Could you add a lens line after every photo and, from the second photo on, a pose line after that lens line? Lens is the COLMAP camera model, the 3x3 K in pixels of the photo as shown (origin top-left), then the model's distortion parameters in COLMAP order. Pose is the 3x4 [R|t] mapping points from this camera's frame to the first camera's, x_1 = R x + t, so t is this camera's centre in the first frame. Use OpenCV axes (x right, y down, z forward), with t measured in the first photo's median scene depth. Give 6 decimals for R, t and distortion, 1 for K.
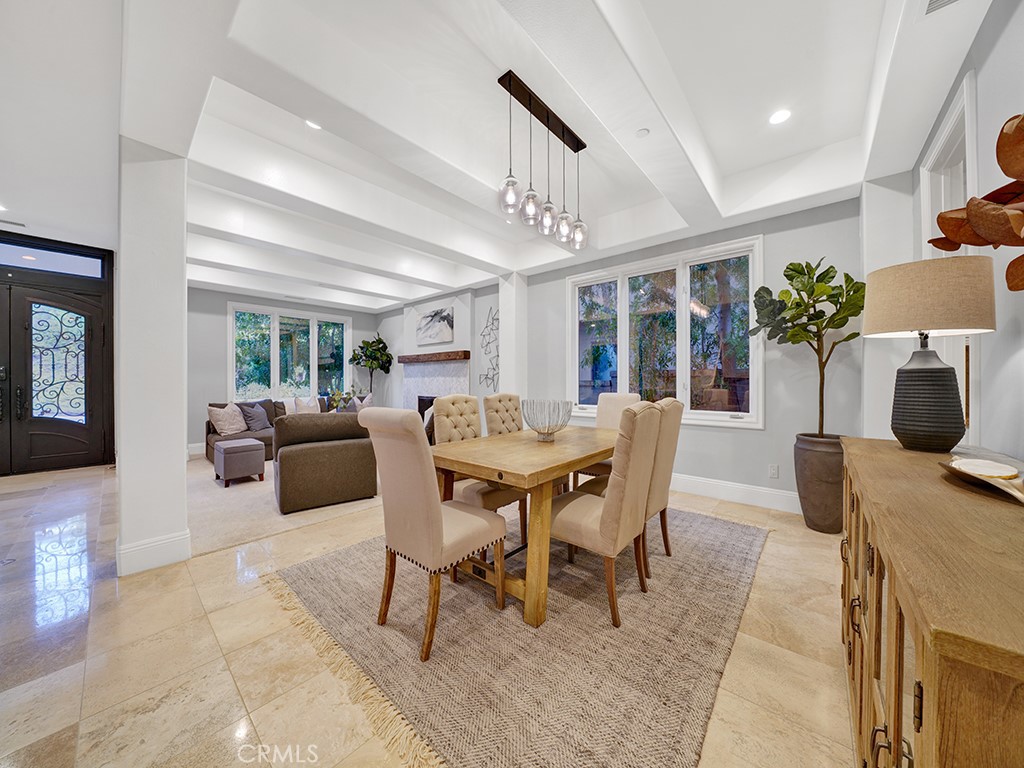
lens RADIAL K [[352.3, 0, 511.4], [0, 352.3, 380.1], [0, 0, 1]] dist [-0.030010, 0.000016]
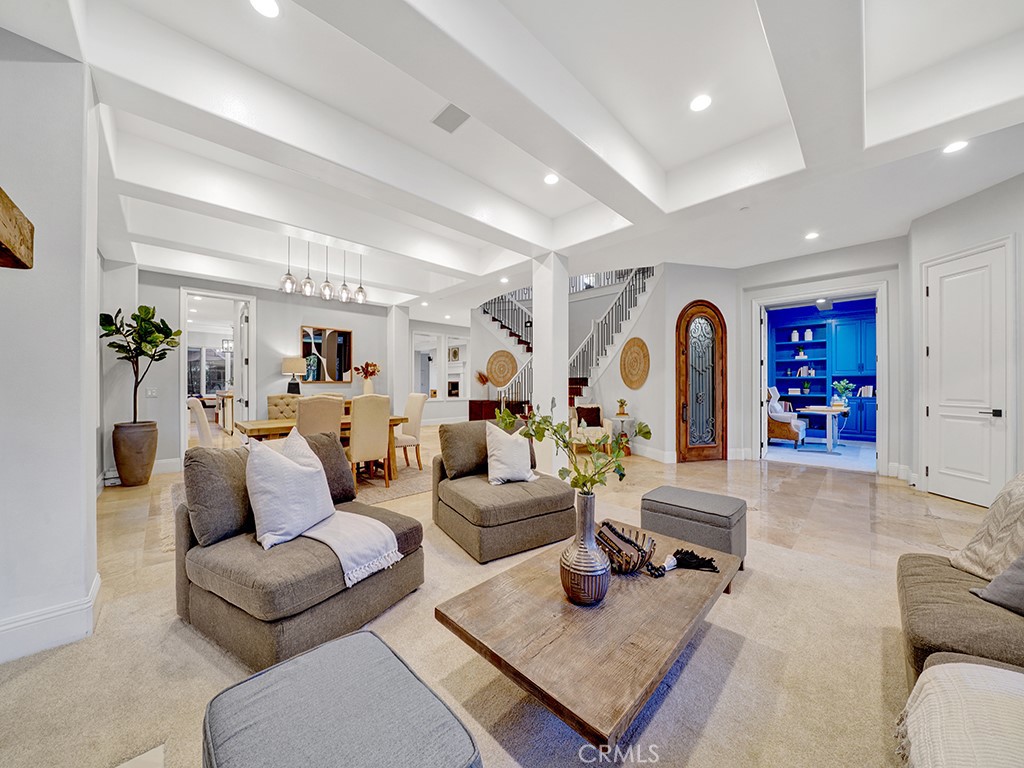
lens RADIAL K [[357.0, 0, 529.7], [0, 357.0, 382.5], [0, 0, 1]] dist [-0.000694, -0.000038]
pose [[-0.998742, 0.003262, 0.050028, -0.415339], [0.003053, 0.999986, -0.004260, -0.001265], [-0.050041, -0.004102, -0.998739, 1.145993]]
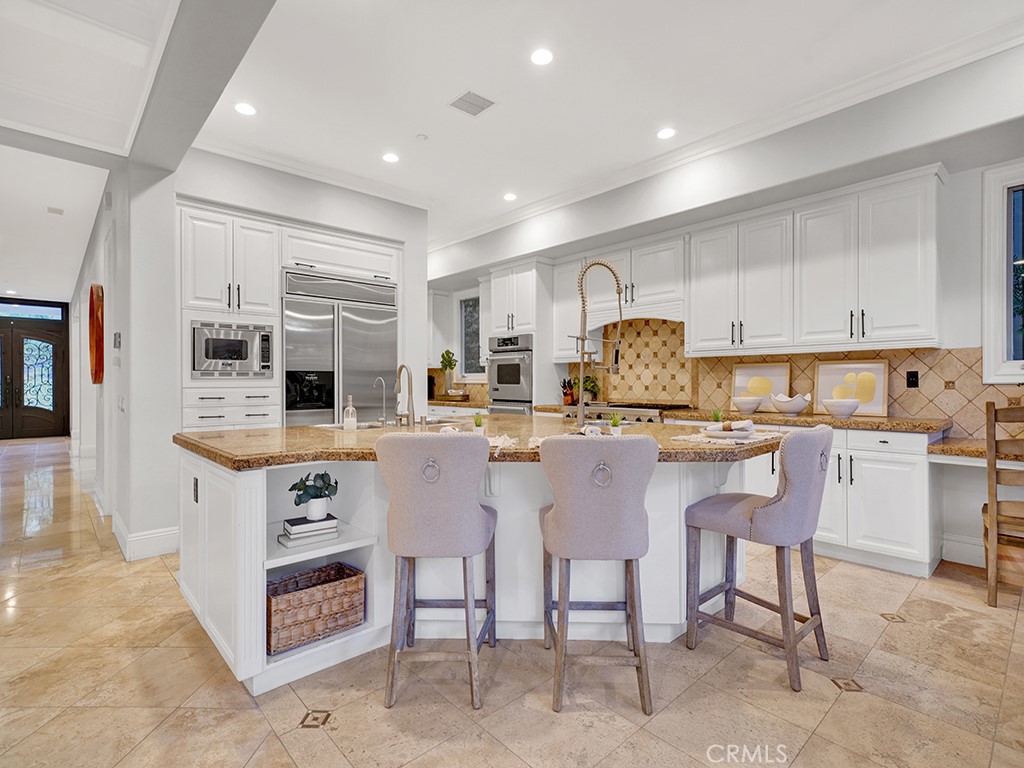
lens RADIAL K [[498.0, 0, 510.6], [0, 498.0, 382.1], [0, 0, 1]] dist [-0.000200, -0.000347]
pose [[0.993769, -0.004365, -0.111370, 0.980923], [0.004268, 0.999990, -0.001108, 0.002750], [0.111374, 0.000626, 0.993778, -0.941150]]
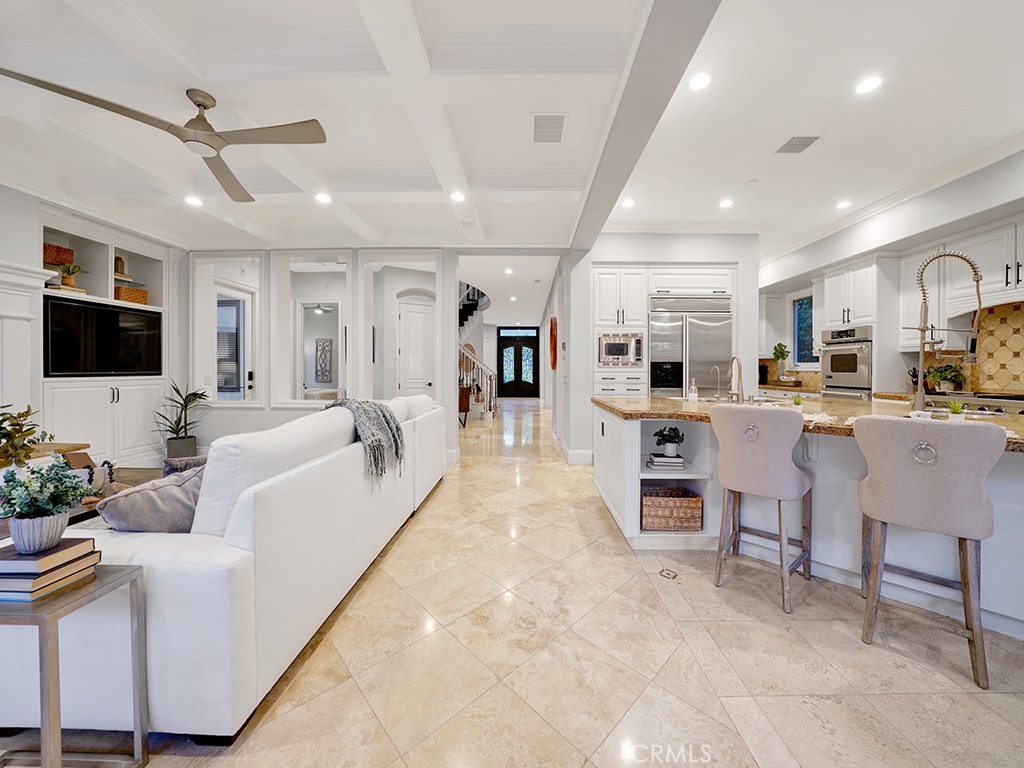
lens RADIAL K [[359.5, 0, 526.9], [0, 359.5, 368.6], [0, 0, 1]] dist [-0.013133, 0.000134]
pose [[0.649748, -0.000258, -0.760149, 1.007721], [-0.003713, 0.999987, -0.003513, 0.003027], [0.760140, 0.005105, 0.649739, -0.992914]]
